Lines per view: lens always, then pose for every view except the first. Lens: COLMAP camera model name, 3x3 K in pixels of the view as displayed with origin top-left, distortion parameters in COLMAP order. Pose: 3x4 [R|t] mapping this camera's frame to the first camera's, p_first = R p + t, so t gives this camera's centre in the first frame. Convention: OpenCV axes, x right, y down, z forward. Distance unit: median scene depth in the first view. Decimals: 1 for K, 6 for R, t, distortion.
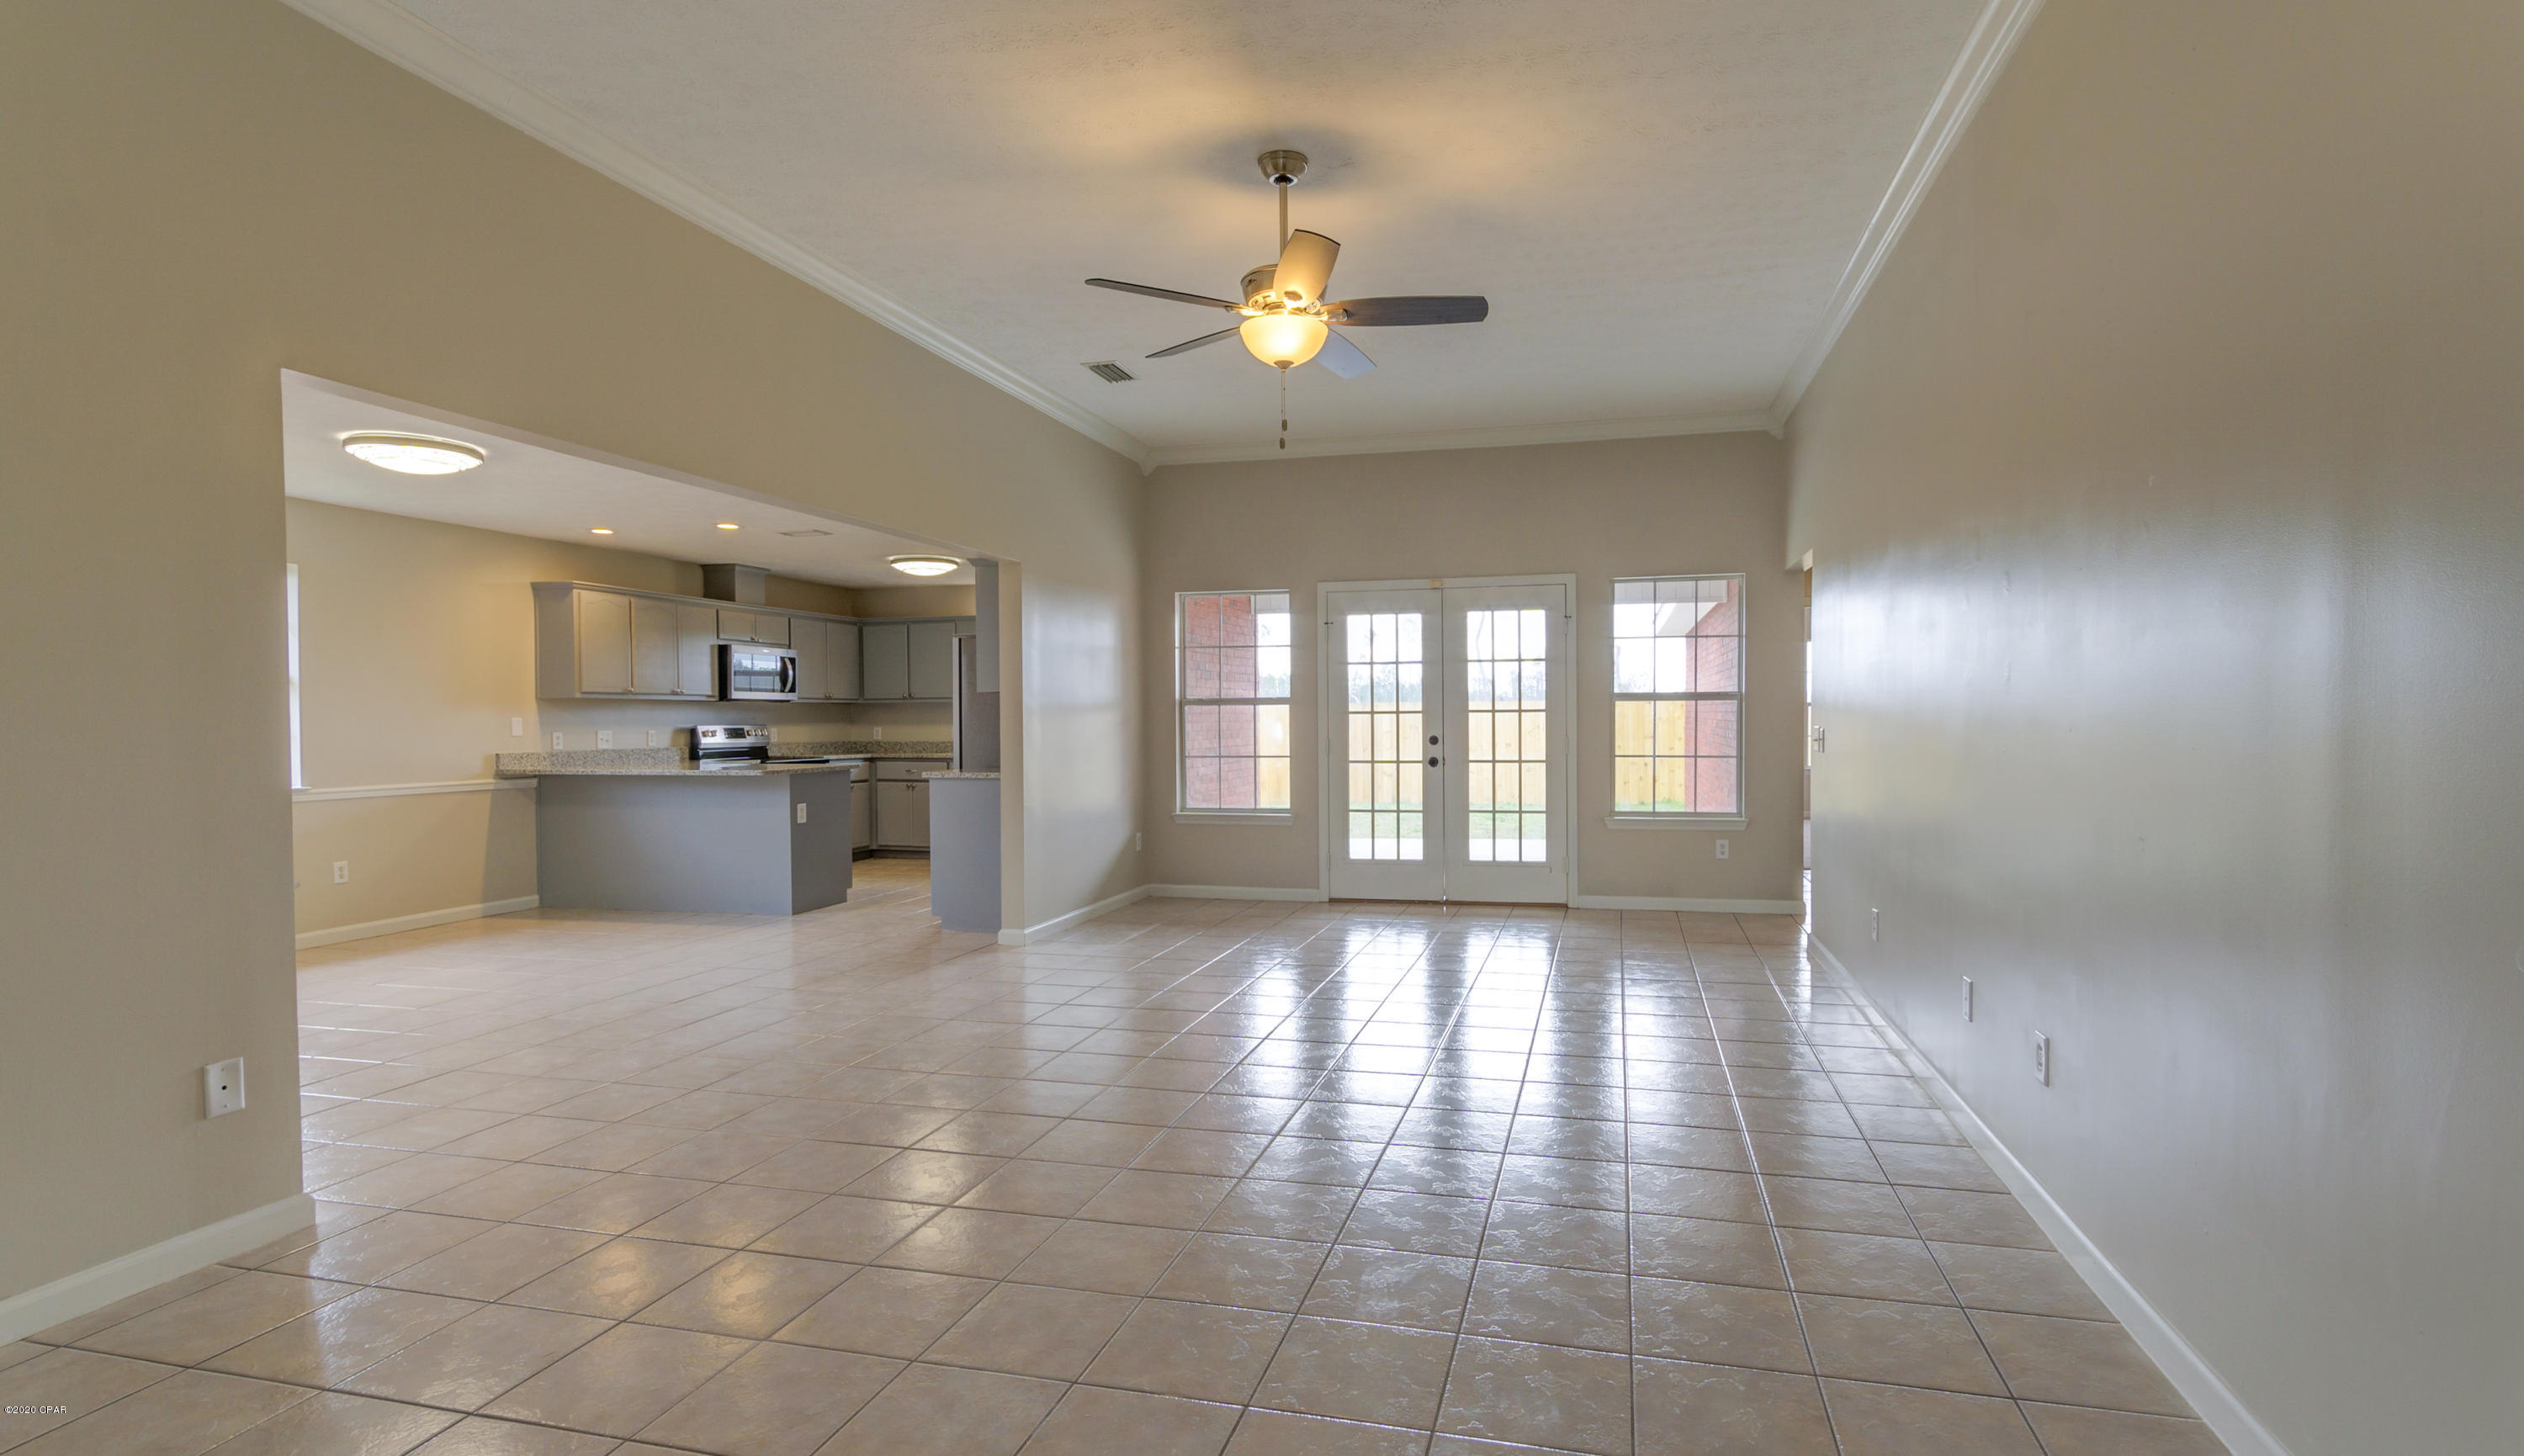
lens RADIAL K [[1165.2, 0, 1331.4], [0, 1165.2, 730.2], [0, 0, 1]] dist [0.025049, 0.000047]
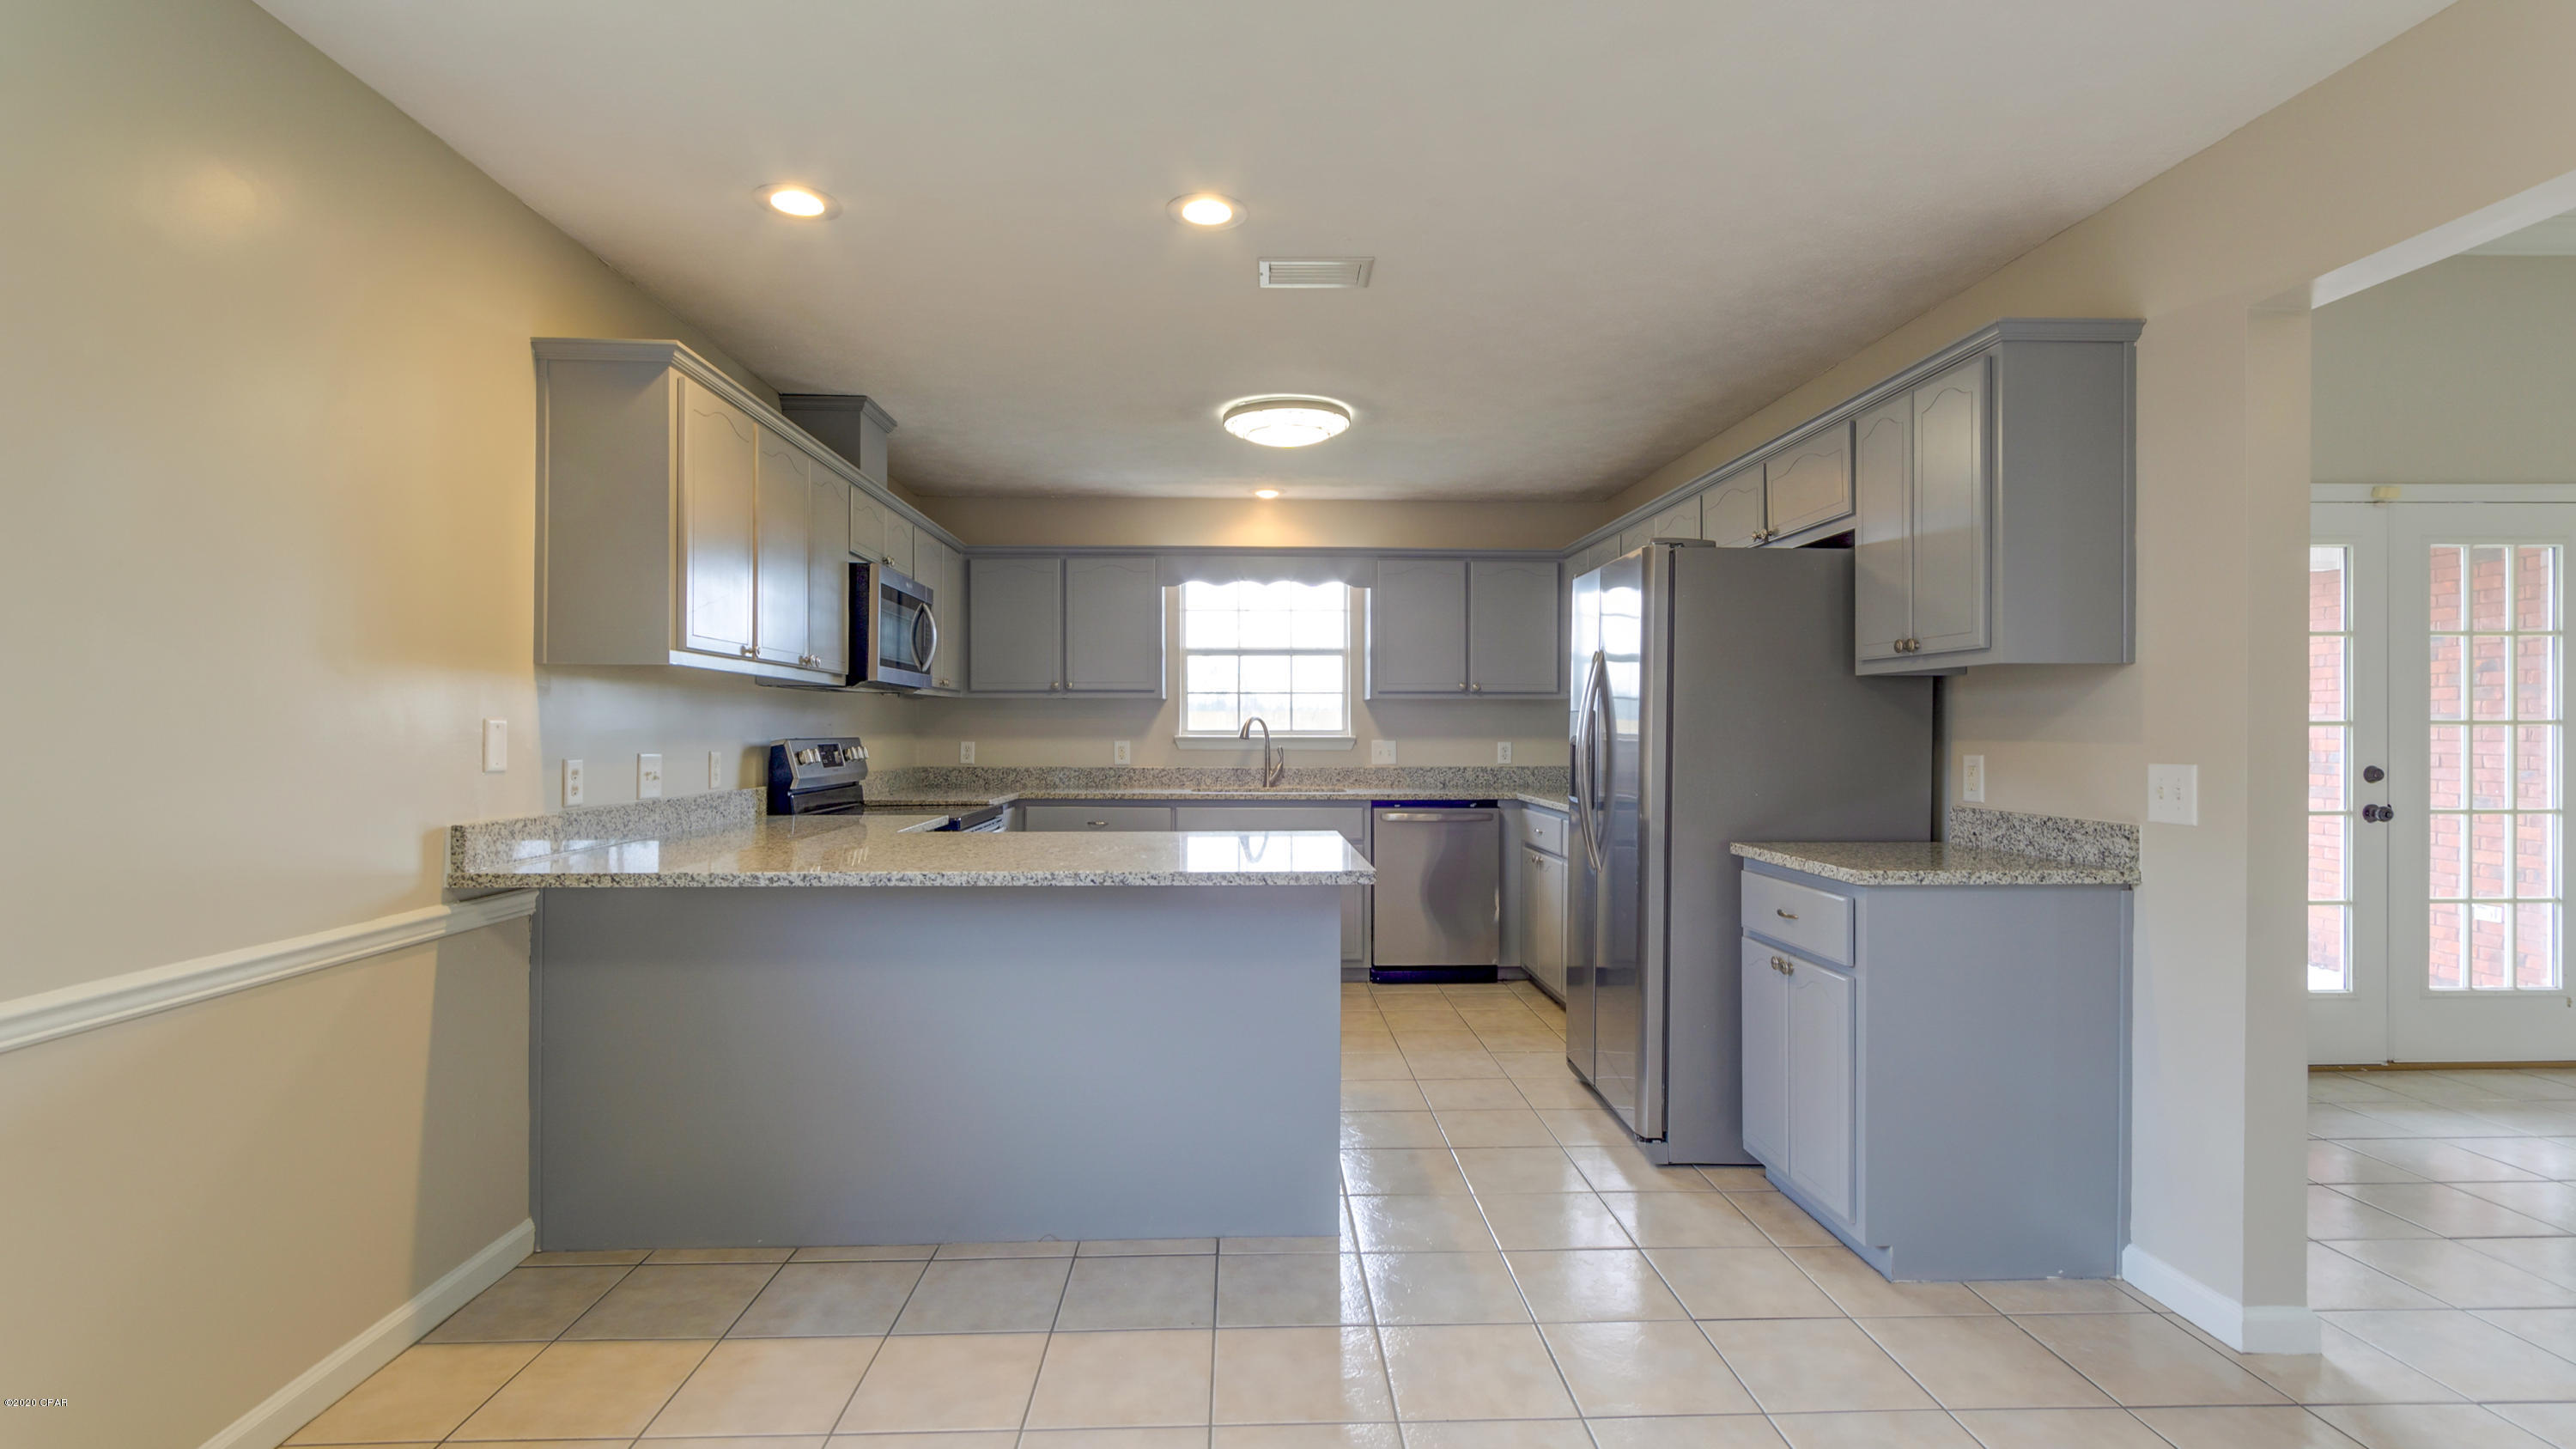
lens RADIAL K [[1139.5, 0, 1290.0], [0, 1139.5, 723.1], [0, 0, 1]] dist [-0.002729, 0.000210]
pose [[0.963184, 0.008693, 0.268704, -0.552909], [-0.004401, 0.999853, -0.016570, -0.004490], [-0.268808, 0.014777, 0.963080, 0.614234]]
